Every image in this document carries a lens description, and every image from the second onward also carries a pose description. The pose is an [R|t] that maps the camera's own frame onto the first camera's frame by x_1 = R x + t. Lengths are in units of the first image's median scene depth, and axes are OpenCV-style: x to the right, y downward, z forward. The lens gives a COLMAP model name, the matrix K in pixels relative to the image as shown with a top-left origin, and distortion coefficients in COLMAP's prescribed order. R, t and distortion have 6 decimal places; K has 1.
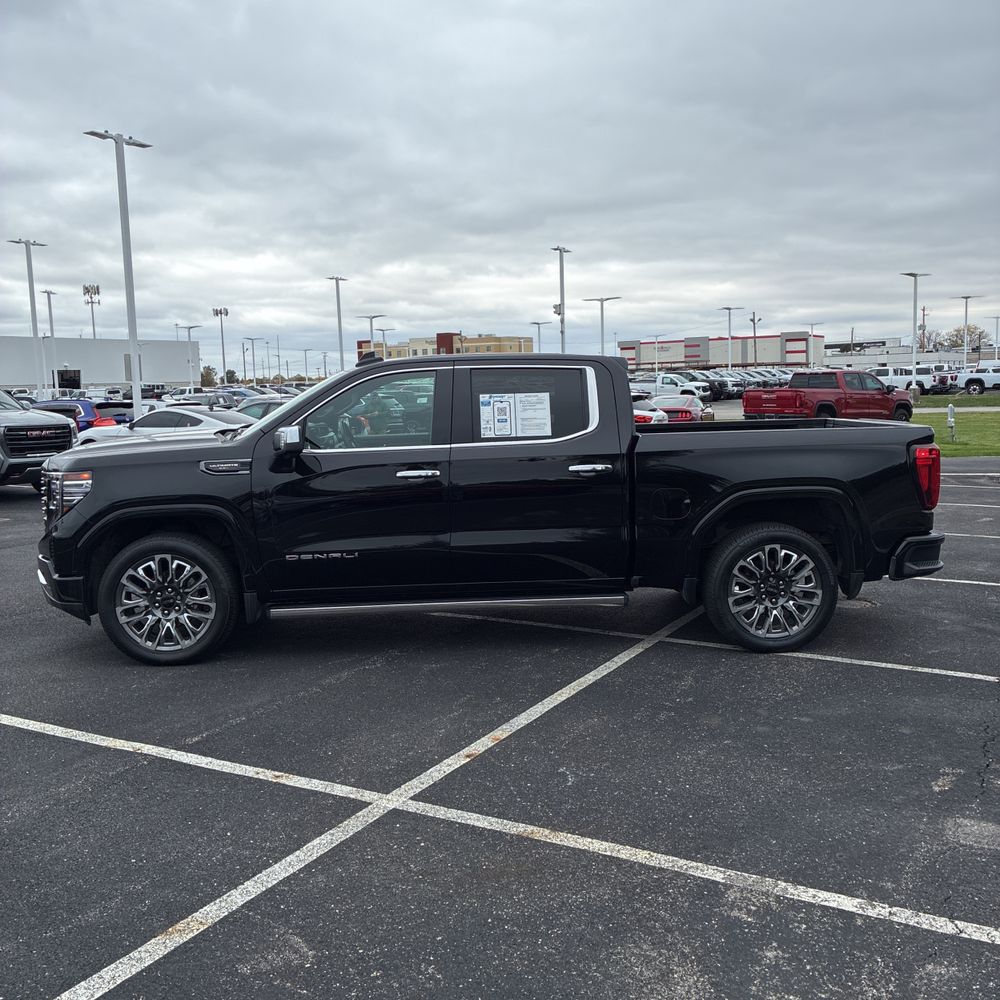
lens RADIAL K [[1004.8, 0, 497.5], [0, 1004.8, 499.2], [0, 0, 1]] dist [0.028087, 0.000000]
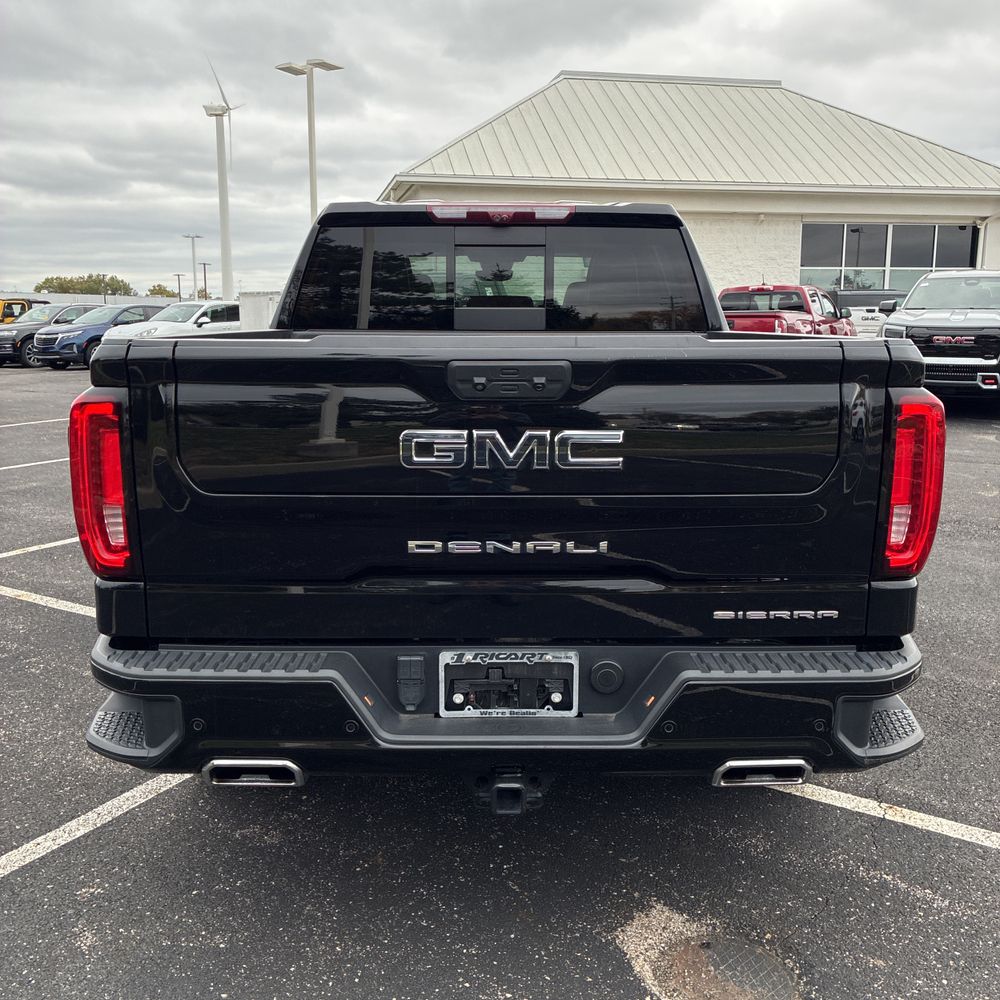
lens RADIAL K [[1004.8, 0, 497.1], [0, 1004.8, 504.3], [0, 0, 1]] dist [0.028087, 0.000000]
pose [[-0.035187, 0.204384, -0.978258, 0.770004], [-0.114934, 0.971542, 0.207115, -0.103647], [0.992750, 0.119722, -0.010695, 1.148378]]
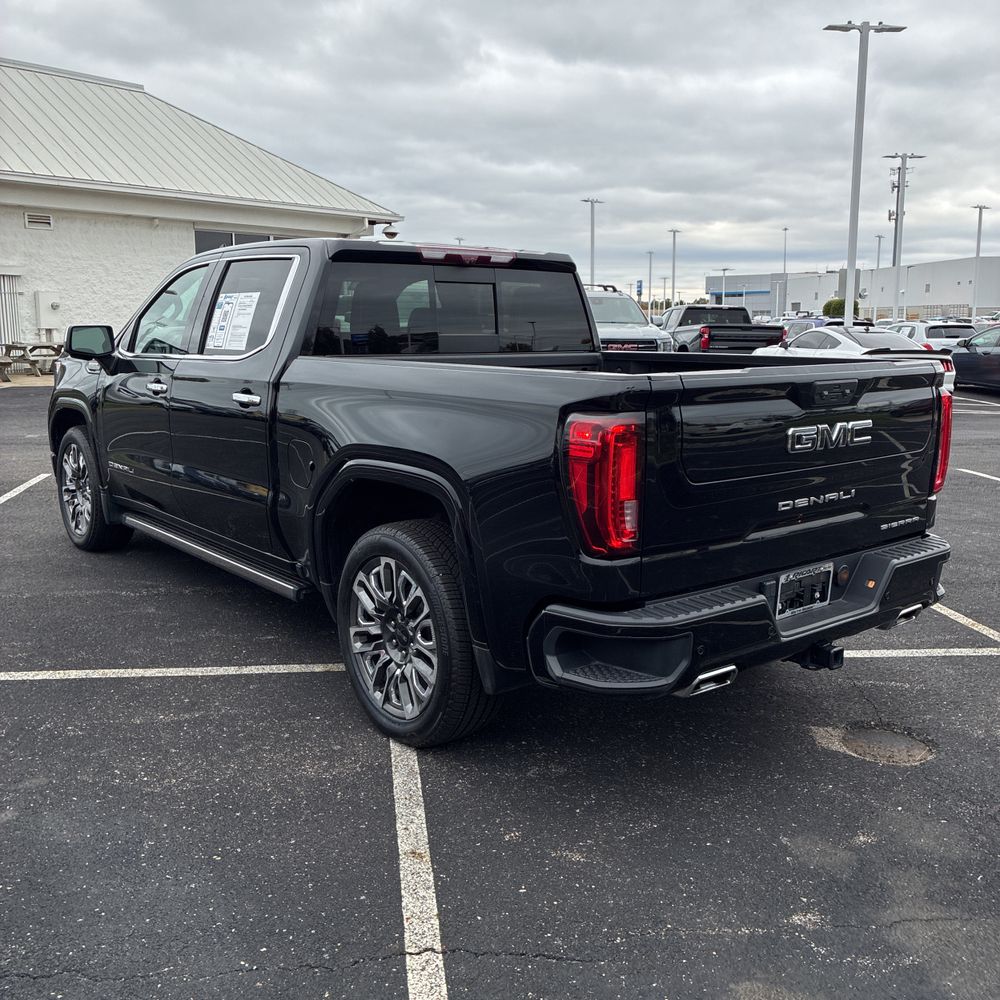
lens RADIAL K [[1004.8, 0, 501.0], [0, 1004.8, 500.3], [0, 0, 1]] dist [0.028087, 0.000000]
pose [[0.591771, 0.166912, -0.788636, 0.760608], [-0.107985, 0.985925, 0.127639, -0.068845], [0.798841, 0.009628, 0.601466, 0.696055]]
